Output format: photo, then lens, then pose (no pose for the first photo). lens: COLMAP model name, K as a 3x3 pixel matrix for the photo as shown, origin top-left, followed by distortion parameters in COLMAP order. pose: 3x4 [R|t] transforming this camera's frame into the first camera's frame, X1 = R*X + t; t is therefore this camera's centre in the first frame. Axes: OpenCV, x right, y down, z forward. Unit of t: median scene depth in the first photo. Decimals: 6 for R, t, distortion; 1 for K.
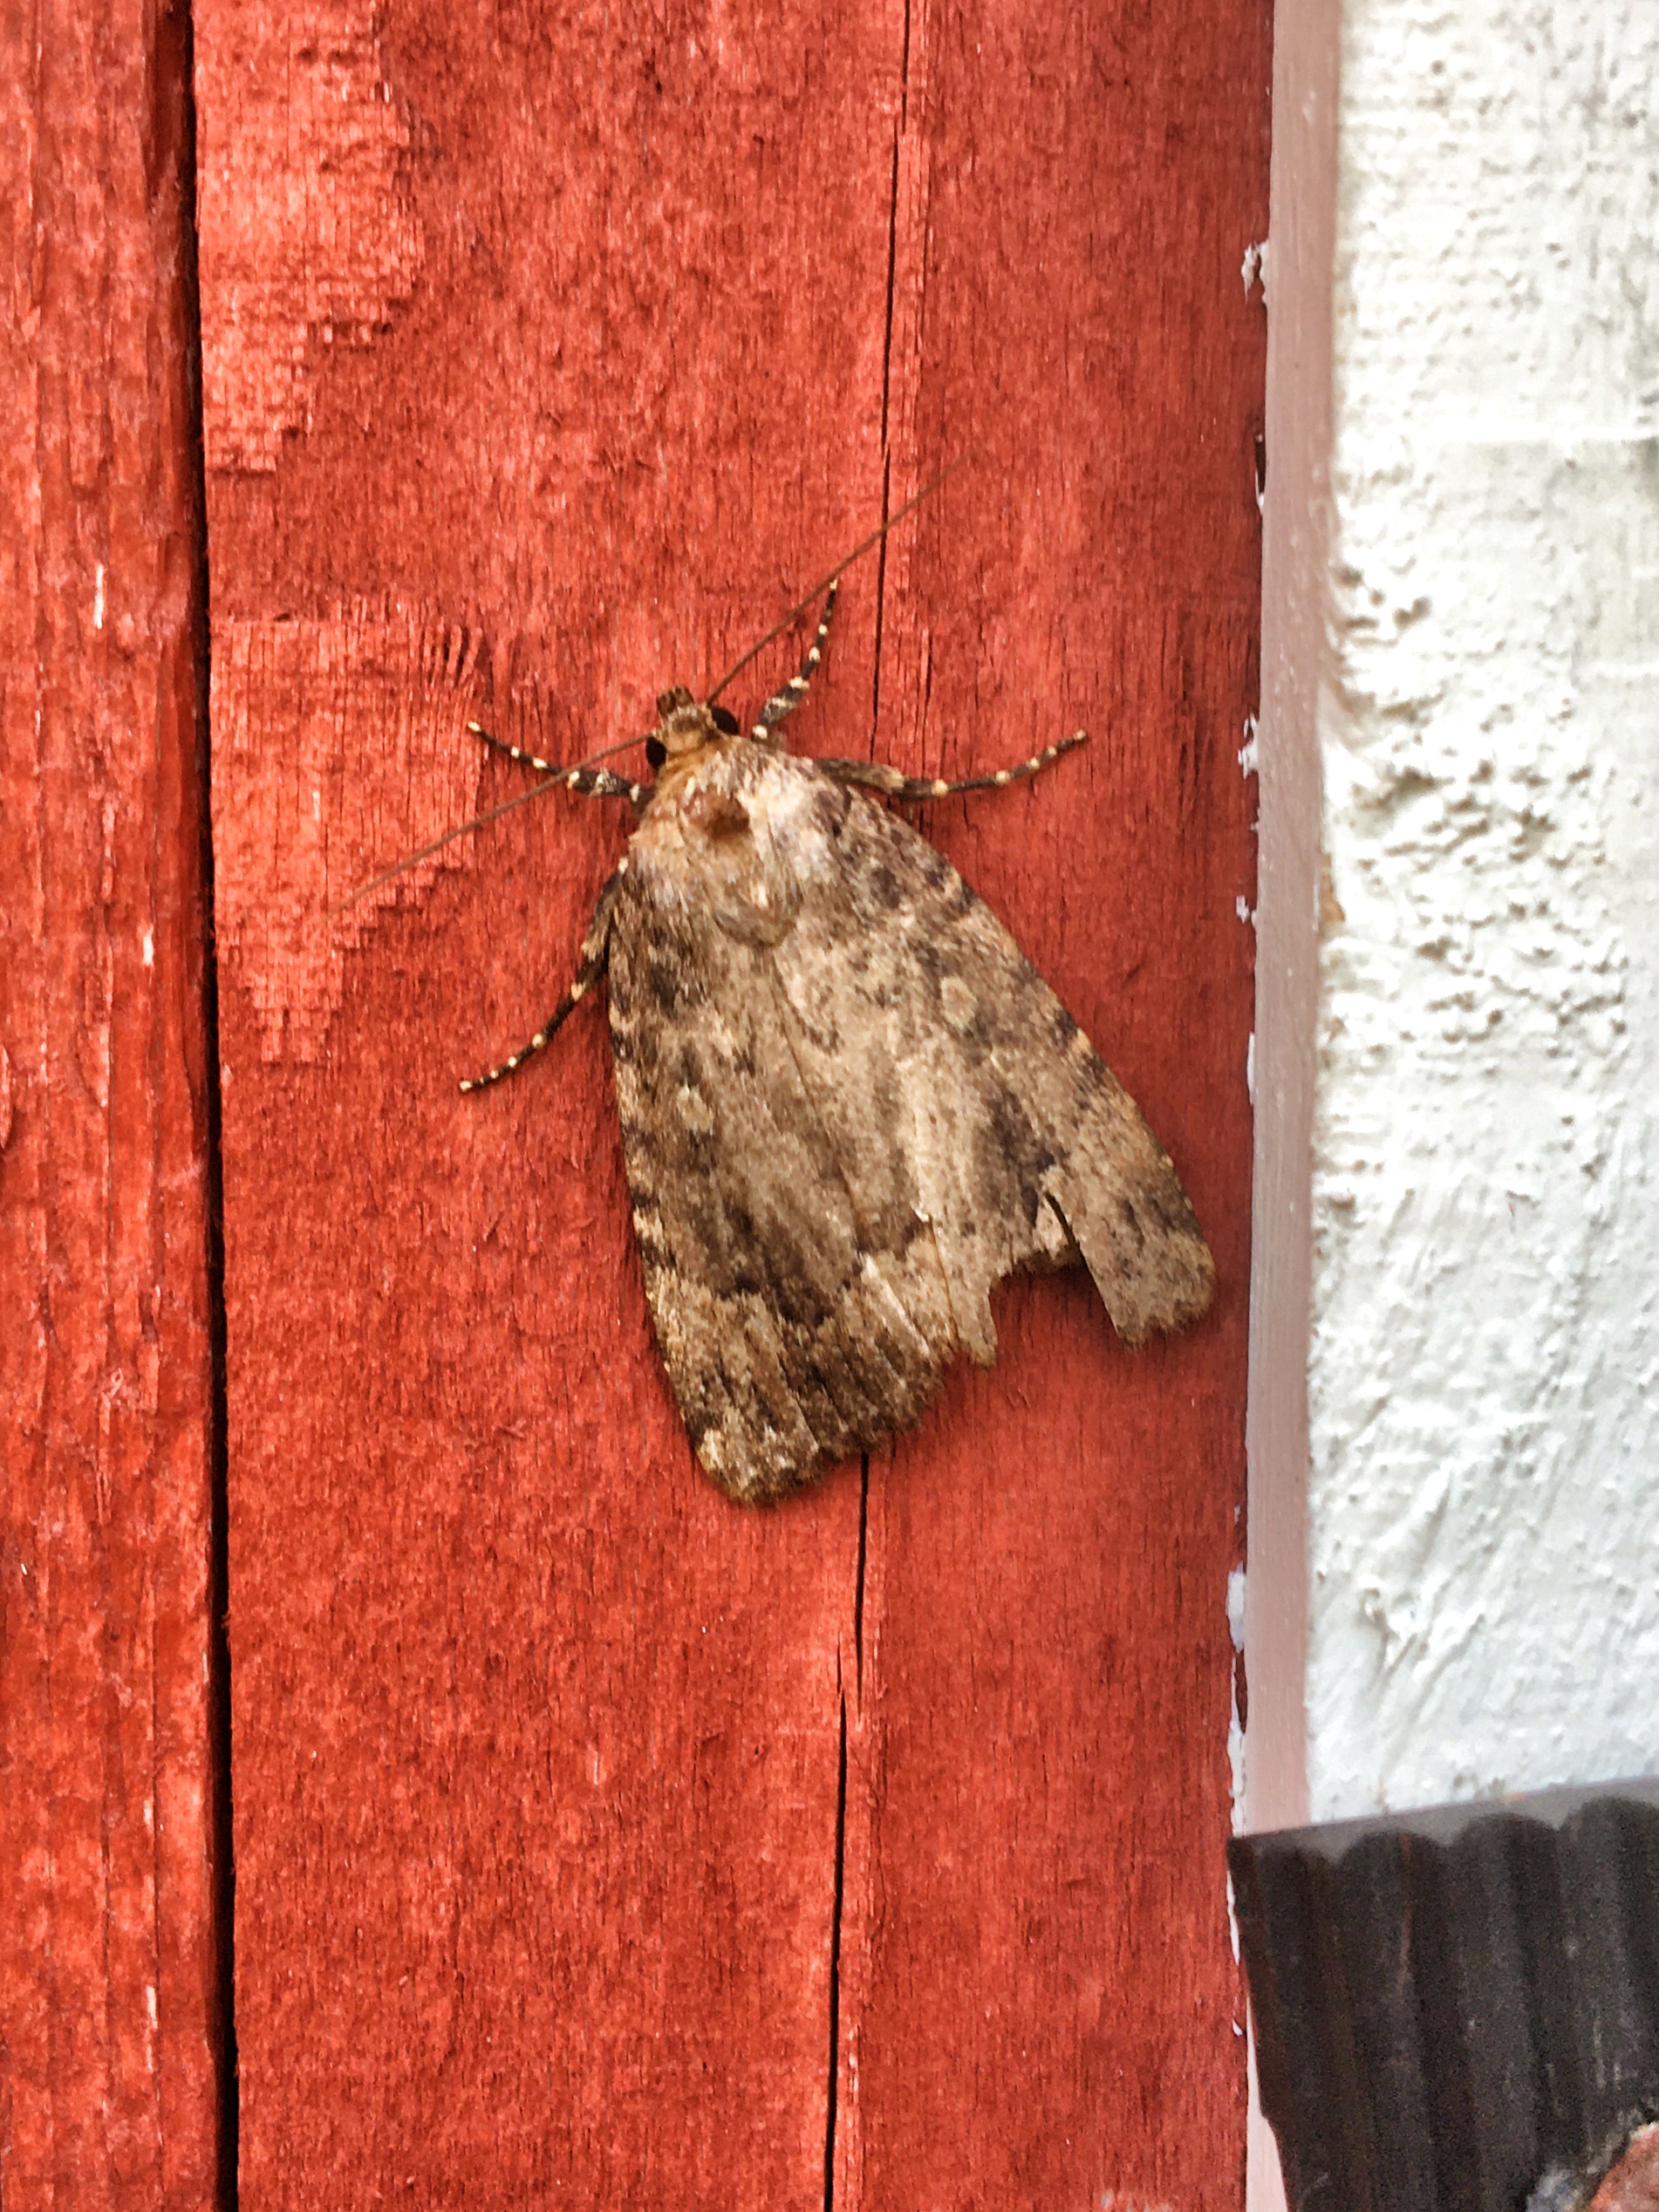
lens RADIAL K [[1871.6, 0, 890.8], [0, 1871.6, 1071.8], [0, 0, 1]] dist [0.045650, -0.080058]
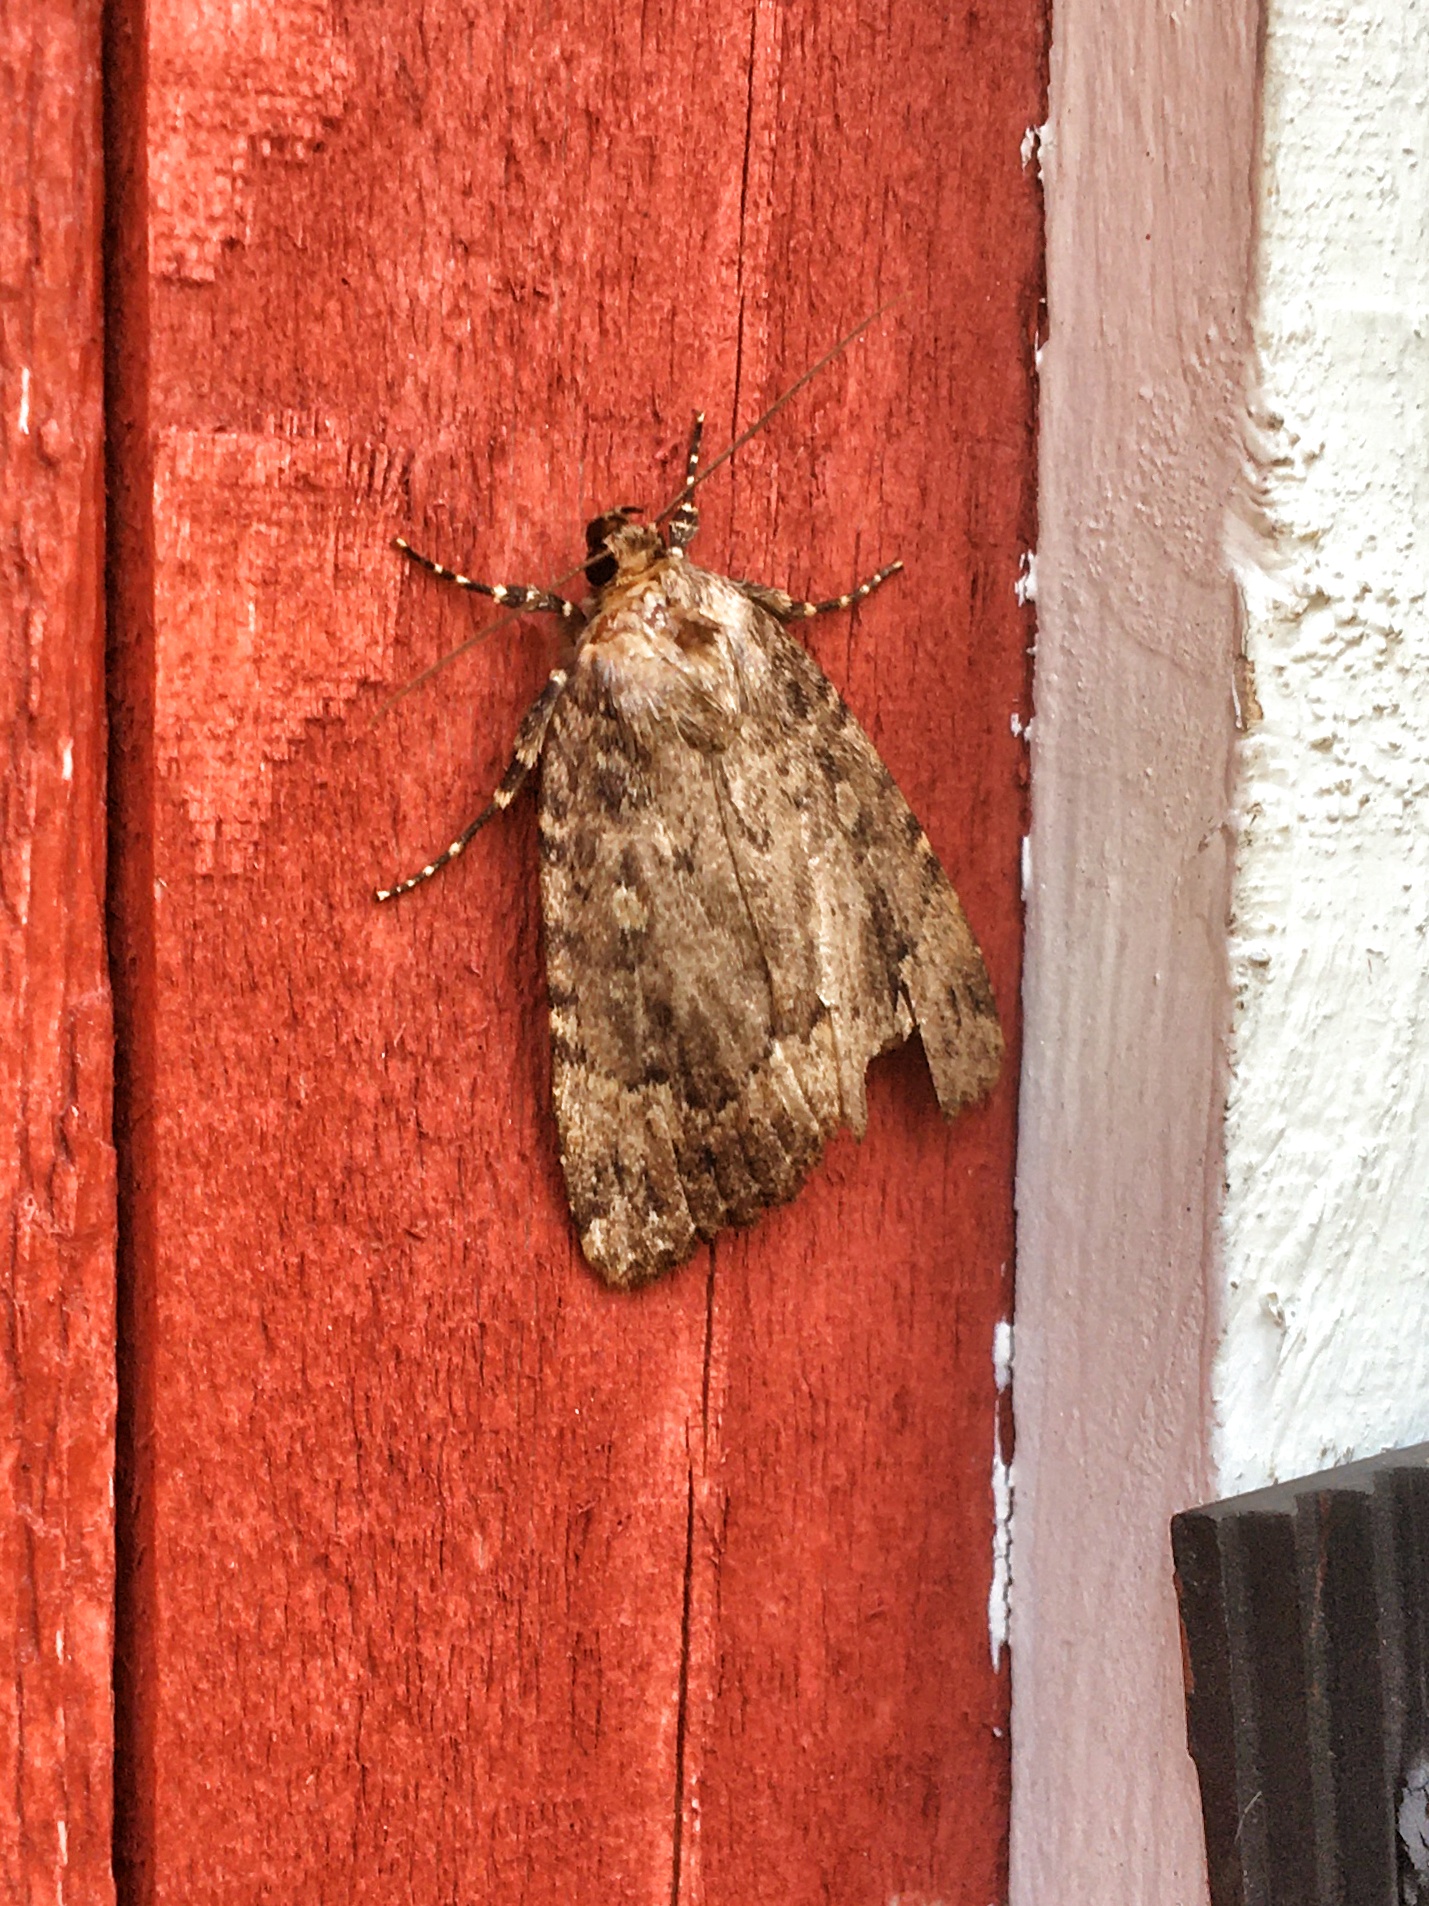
lens RADIAL K [[1846.0, 0, 714.5], [0, 1846.0, 953.0], [0, 0, 1]] dist [0.025066, -0.044045]
pose [[0.967567, -0.035641, 0.250087, -0.310921], [0.032153, 0.999320, 0.018022, 0.027203], [-0.250559, -0.009397, 0.968056, -0.022731]]
